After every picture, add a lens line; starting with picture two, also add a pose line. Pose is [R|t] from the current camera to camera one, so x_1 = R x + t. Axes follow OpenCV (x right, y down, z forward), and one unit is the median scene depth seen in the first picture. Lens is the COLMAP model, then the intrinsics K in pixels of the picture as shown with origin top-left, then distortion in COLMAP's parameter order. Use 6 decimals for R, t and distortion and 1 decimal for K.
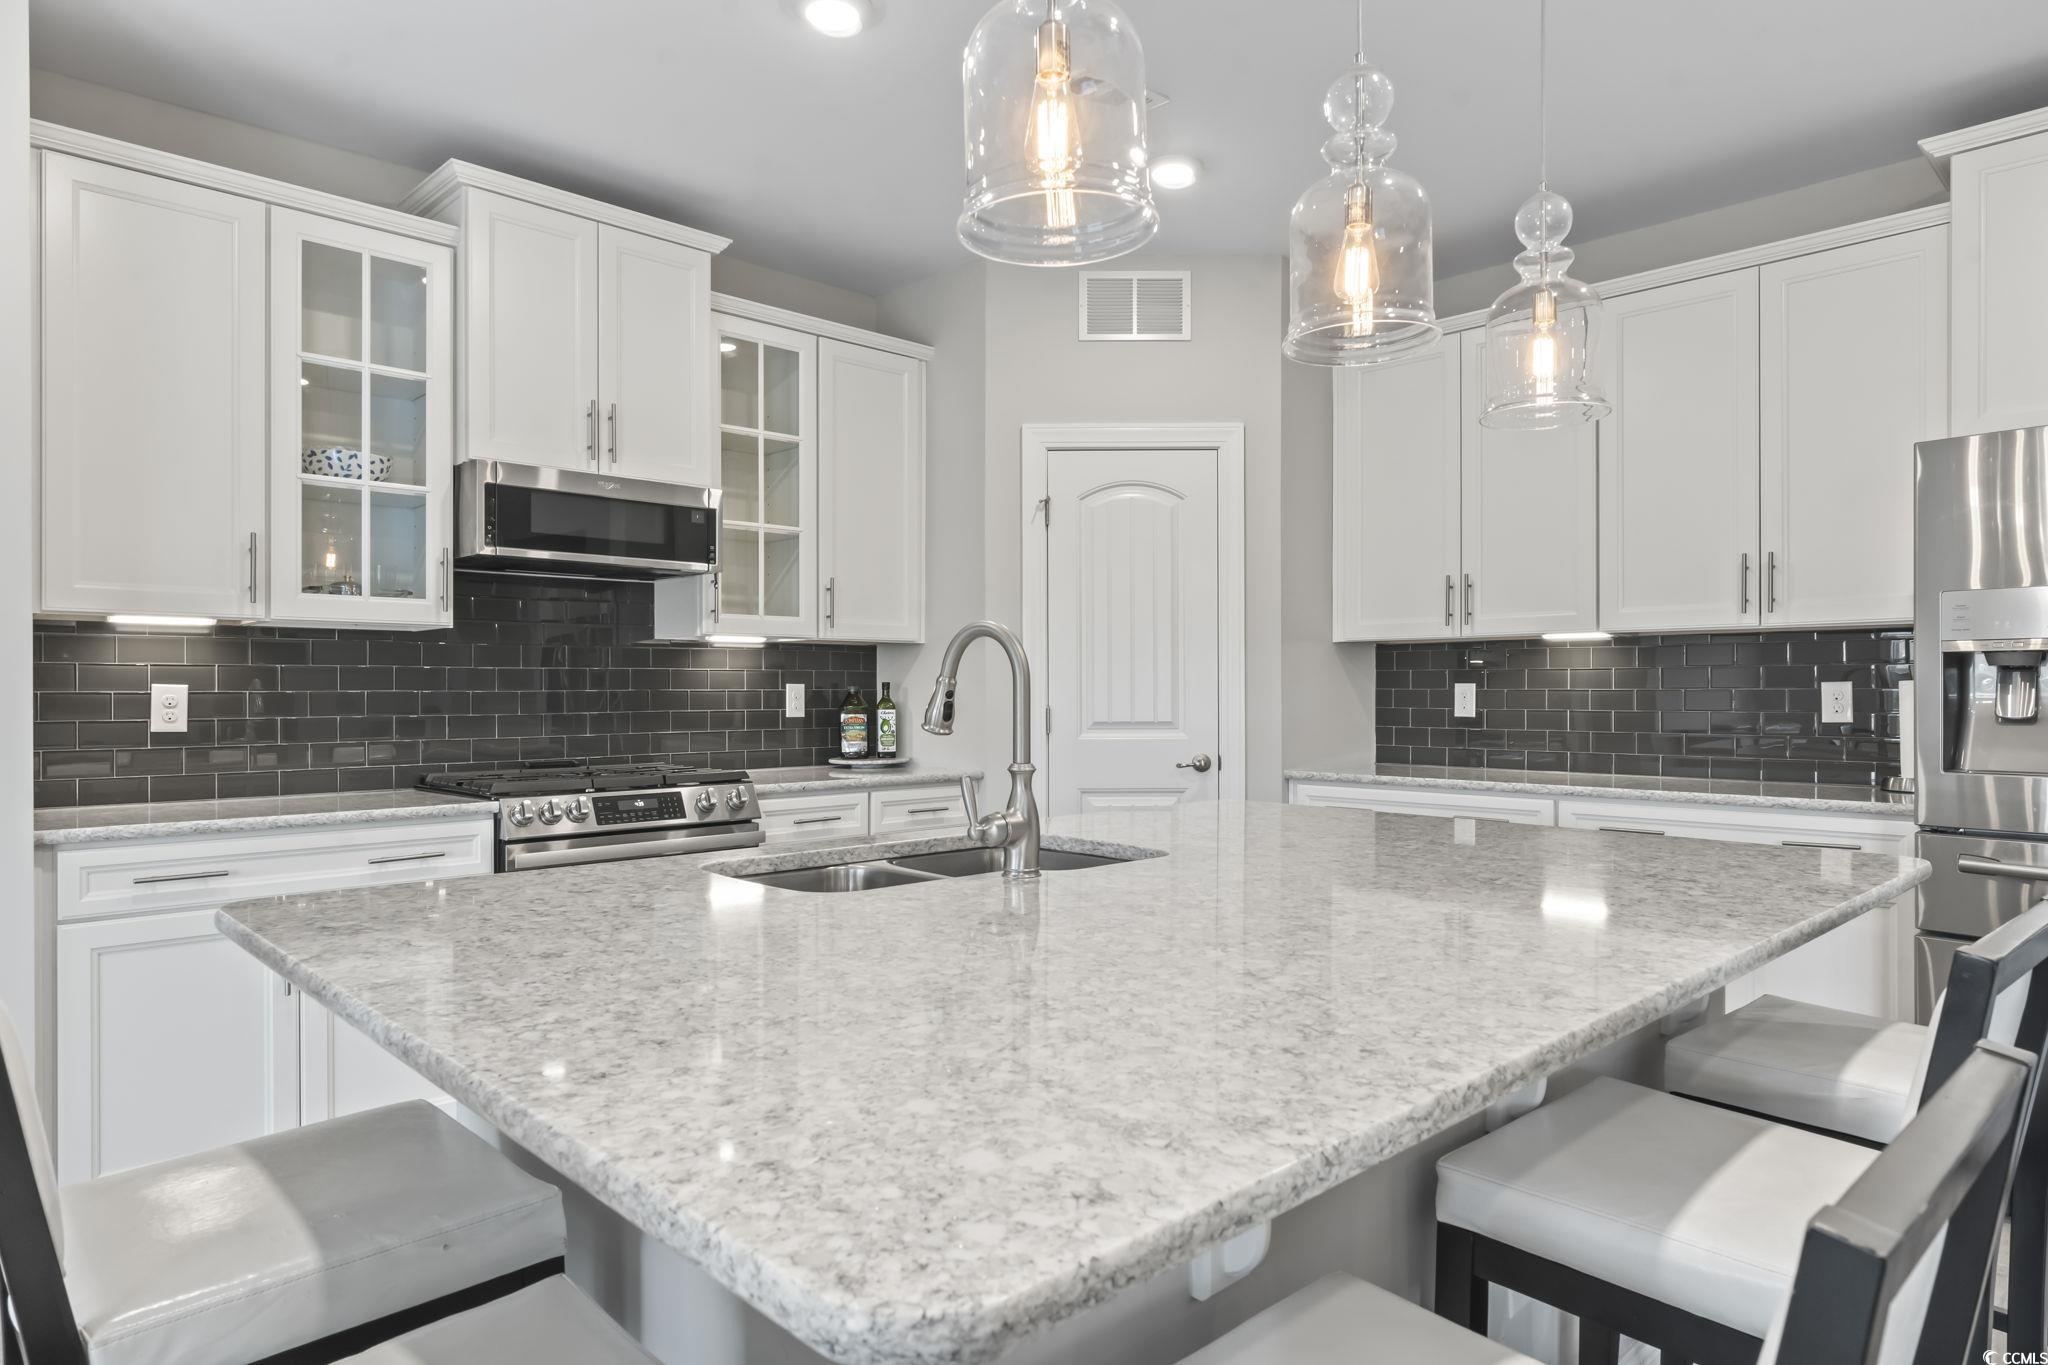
lens RADIAL K [[1203.1, 0, 1022.8], [0, 1203.1, 691.4], [0, 0, 1]] dist [-0.002077, -0.000689]
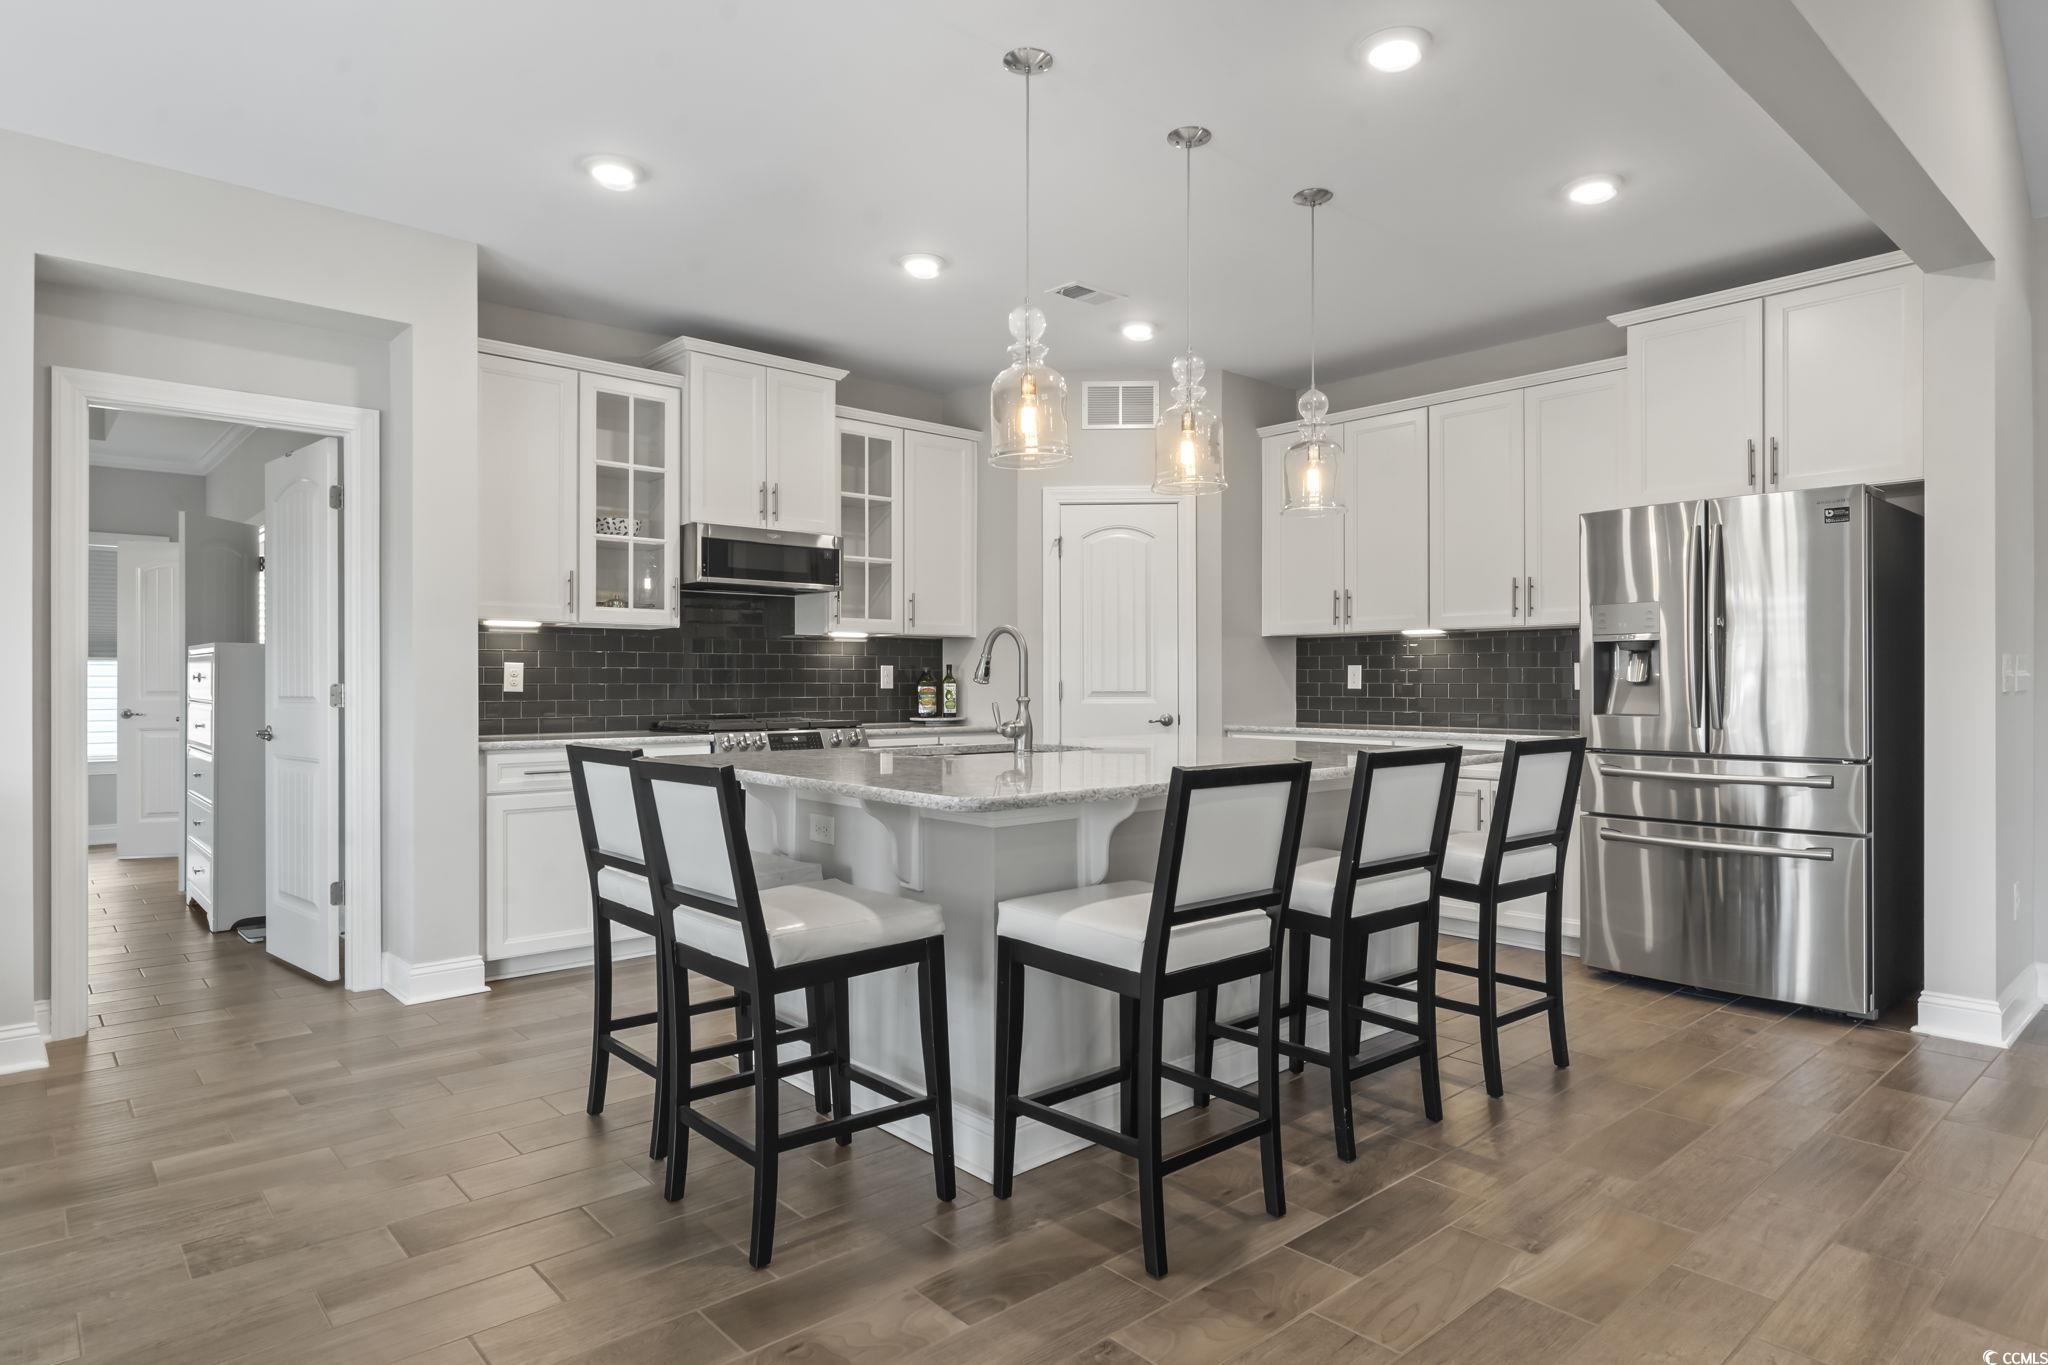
lens RADIAL K [[1138.2, 0, 1024.0], [0, 1138.2, 682.5], [0, 0, 1]] dist [0.000693, 0.000263]
pose [[0.999166, 0.000947, -0.040820, 0.035453], [-0.000991, 0.999999, -0.001061, 0.017334], [0.040818, 0.001100, 0.999166, -0.404482]]
